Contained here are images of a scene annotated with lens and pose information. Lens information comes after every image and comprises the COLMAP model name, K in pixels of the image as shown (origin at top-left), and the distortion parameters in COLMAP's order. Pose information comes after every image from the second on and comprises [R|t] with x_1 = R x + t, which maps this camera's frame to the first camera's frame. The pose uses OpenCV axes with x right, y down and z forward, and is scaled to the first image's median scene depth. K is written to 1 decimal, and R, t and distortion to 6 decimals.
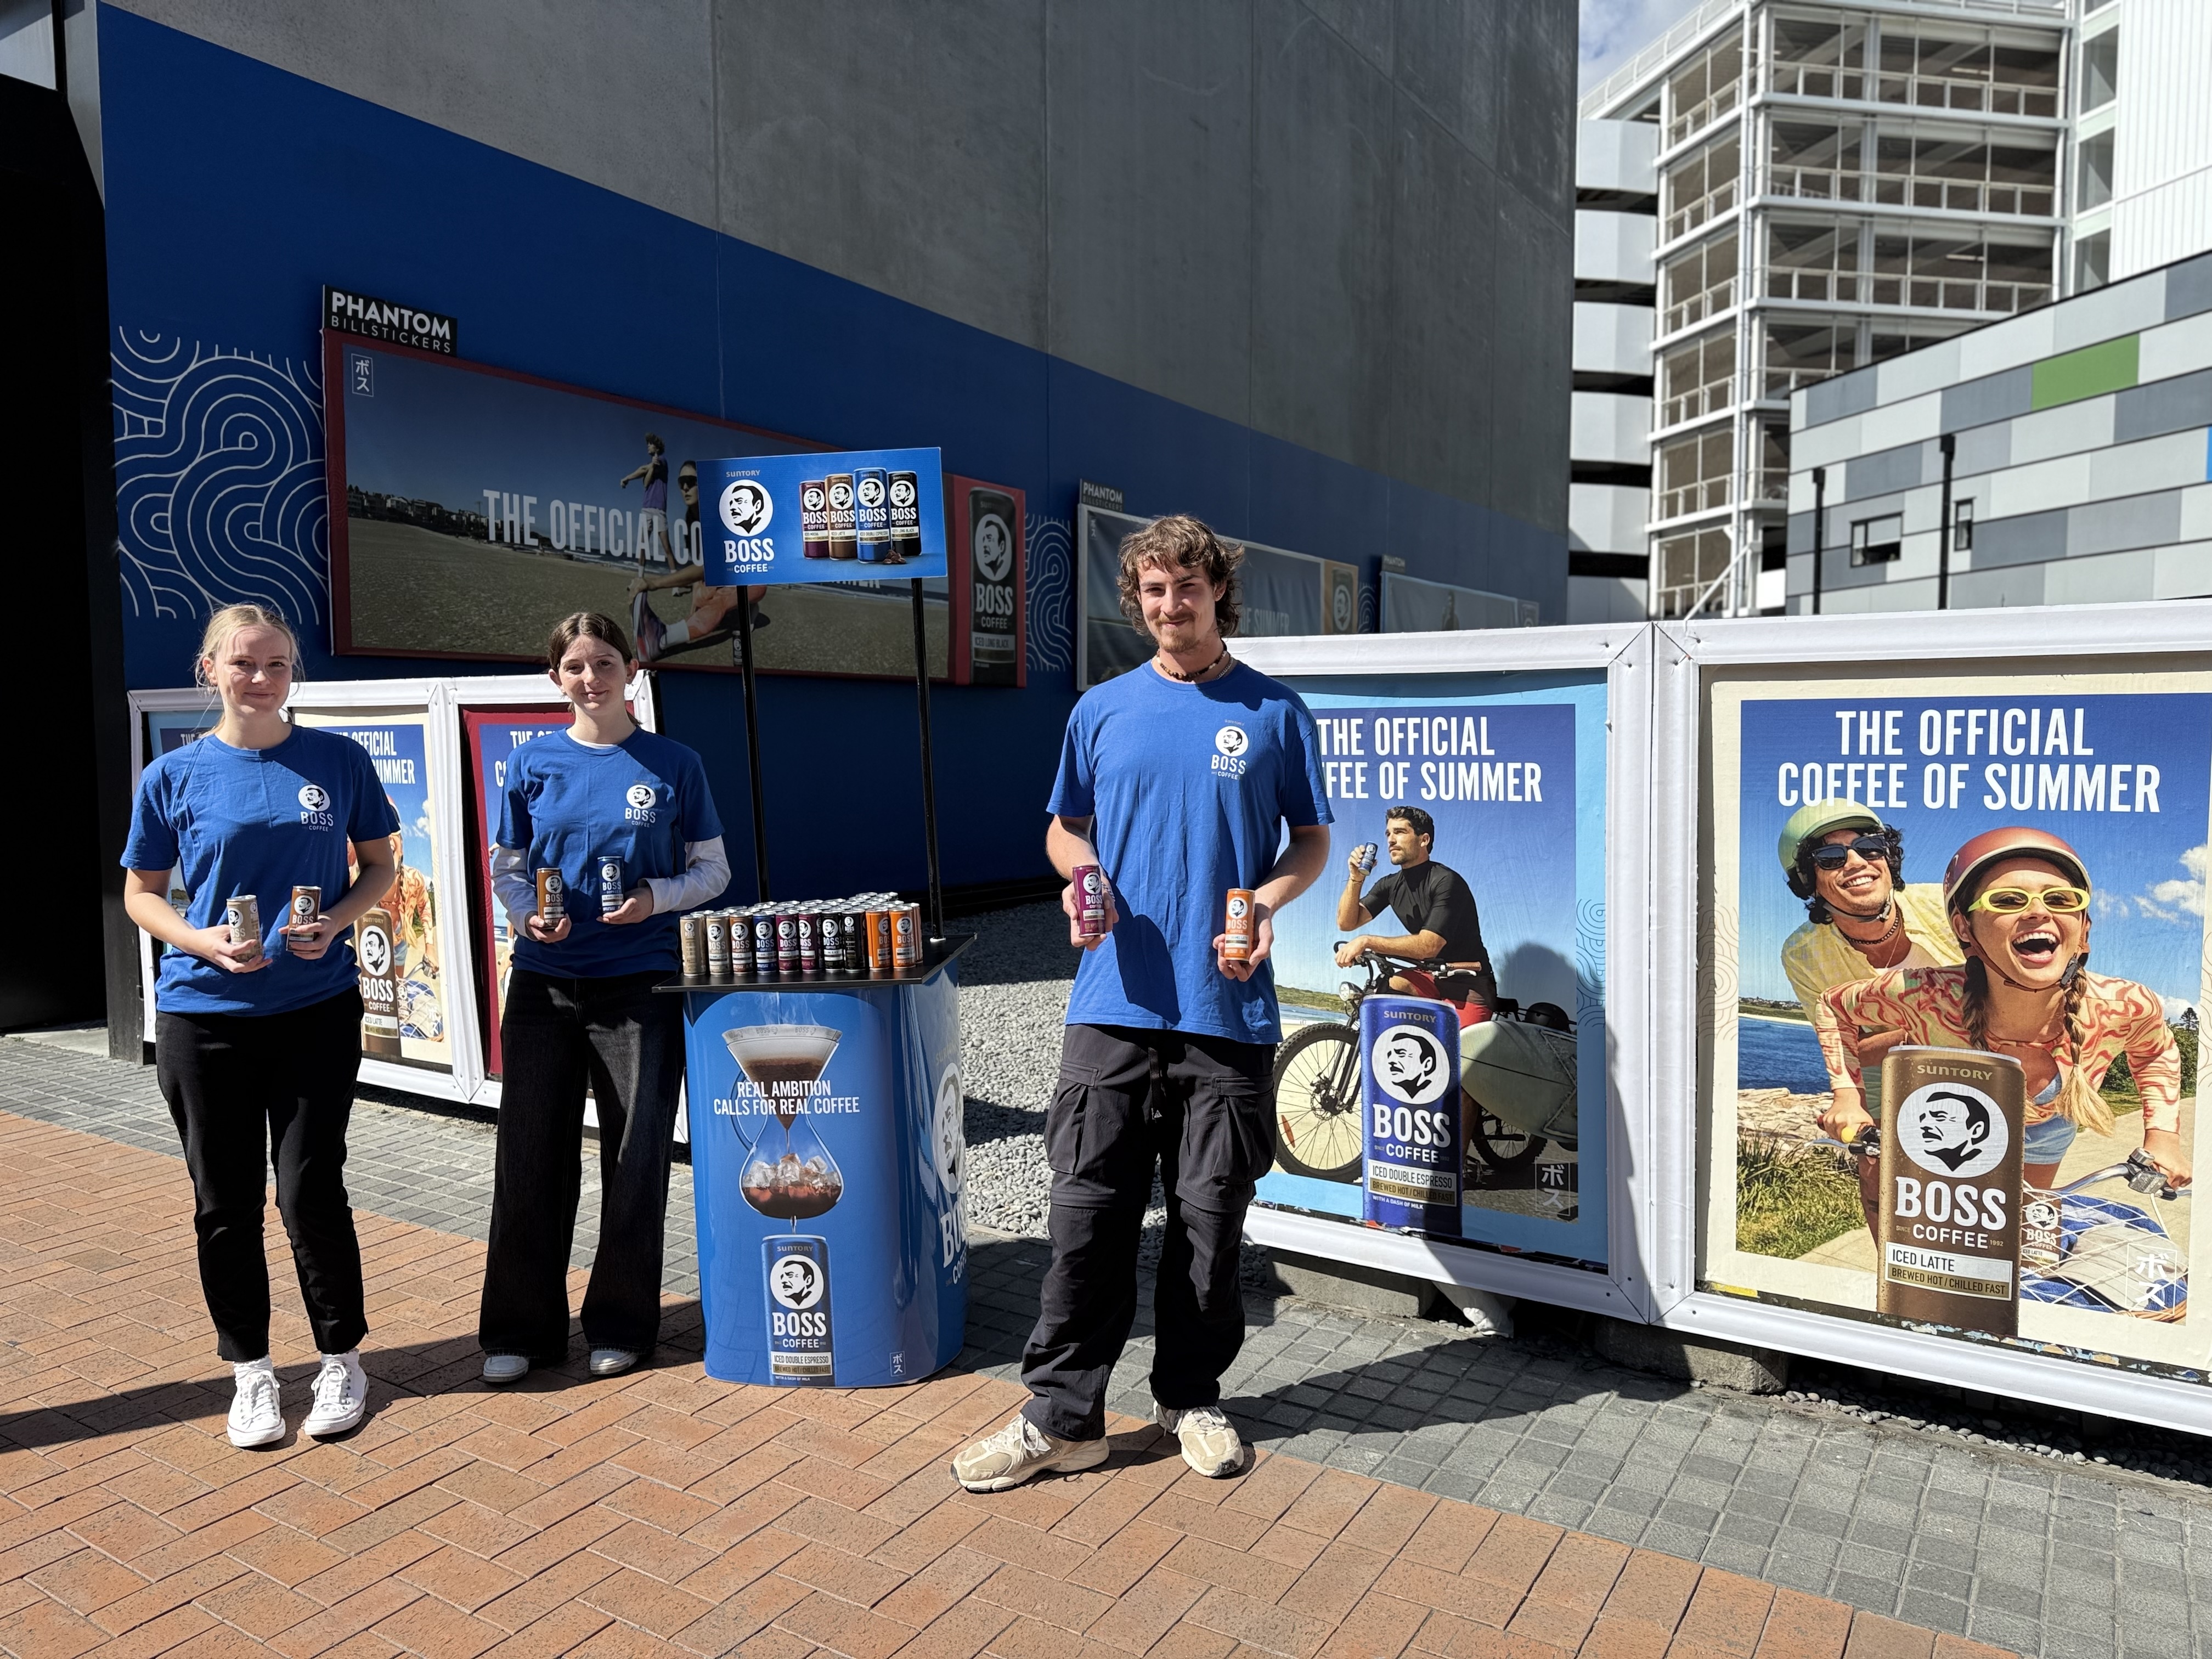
lens RADIAL K [[1538.9, 0, 1106.3], [0, 1538.9, 807.4], [0, 0, 1]] dist [0.027015, -0.037337]
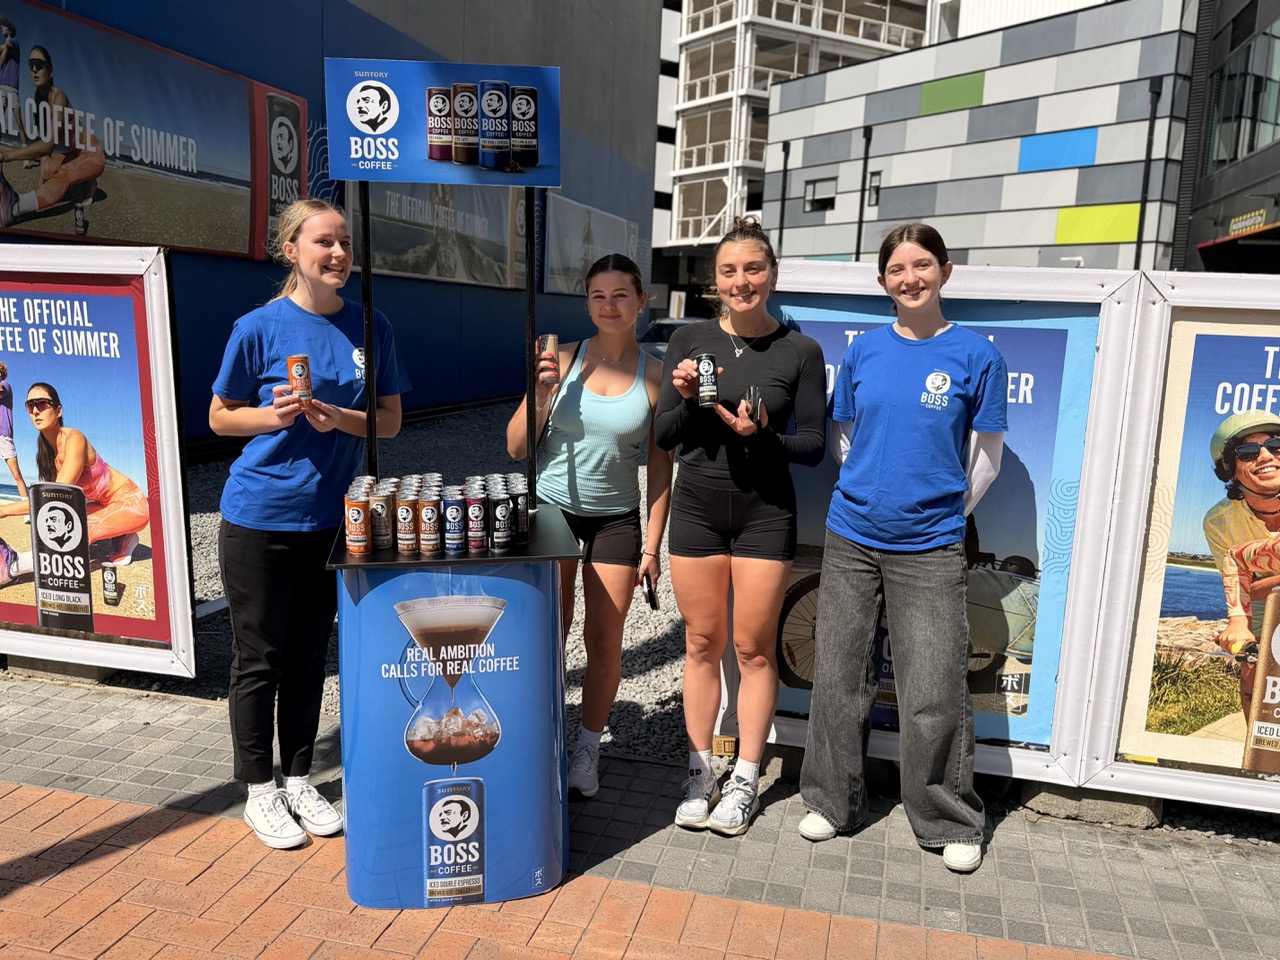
lens RADIAL K [[1119.1, 0, 640.0], [0, 1119.1, 480.0], [0, 0, 1]] dist [0.011822, 0.000277]
pose [[0.946000, -0.003403, 0.324148, -0.337217], [-0.030453, 0.994590, 0.099318, -0.023781], [-0.322733, -0.103826, 0.940778, 0.211992]]
